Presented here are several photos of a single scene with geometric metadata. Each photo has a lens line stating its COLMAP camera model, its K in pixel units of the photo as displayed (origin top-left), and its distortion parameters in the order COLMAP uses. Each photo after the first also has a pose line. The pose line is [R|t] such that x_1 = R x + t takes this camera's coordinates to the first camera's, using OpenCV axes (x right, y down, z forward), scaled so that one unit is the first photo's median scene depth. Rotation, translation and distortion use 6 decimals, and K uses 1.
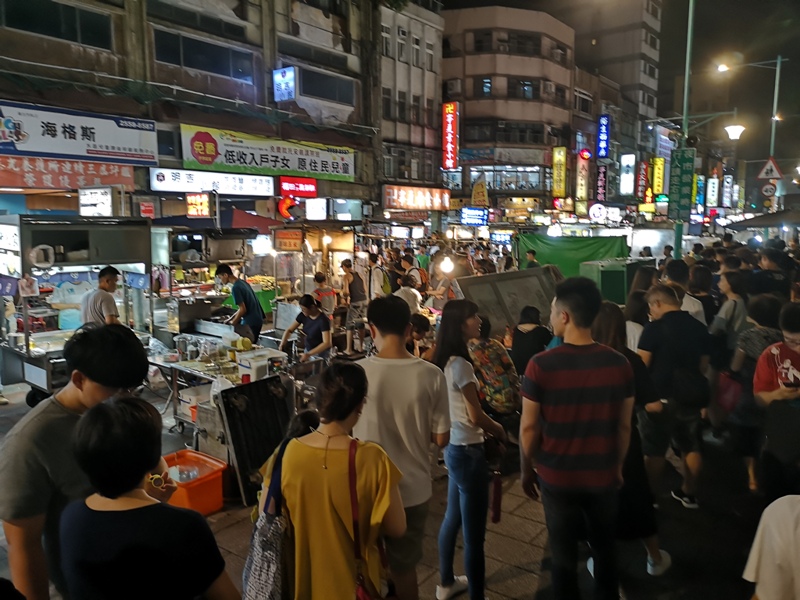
lens RADIAL K [[619.2, 0, 400.0], [0, 619.2, 300.0], [0, 0, 1]] dist [0.059389, -0.000833]
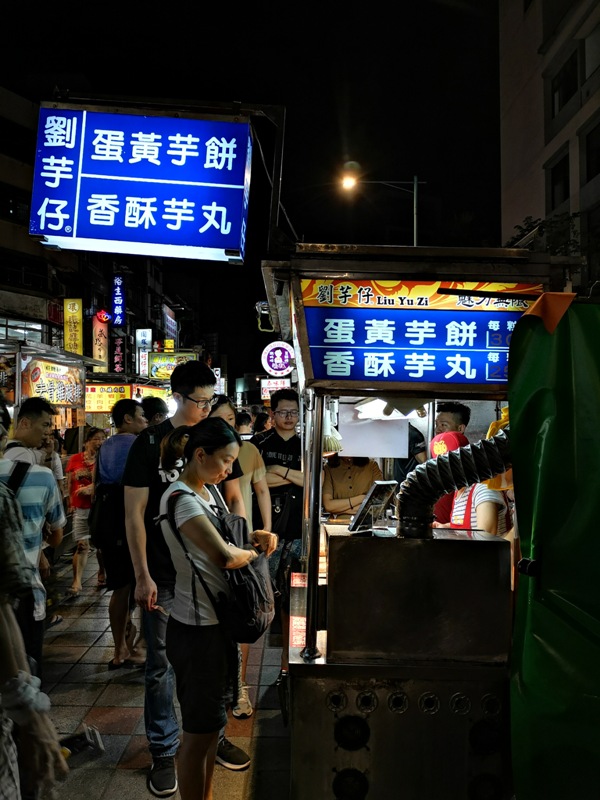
lens RADIAL K [[619.2, 0, 300.0], [0, 619.2, 400.0], [0, 0, 1]] dist [0.059389, -0.000833]
pose [[0.782917, 0.015562, 0.621931, 0.022026], [0.080127, 0.988839, -0.125610, -0.024159], [-0.616944, 0.148176, 0.772932, 0.301239]]
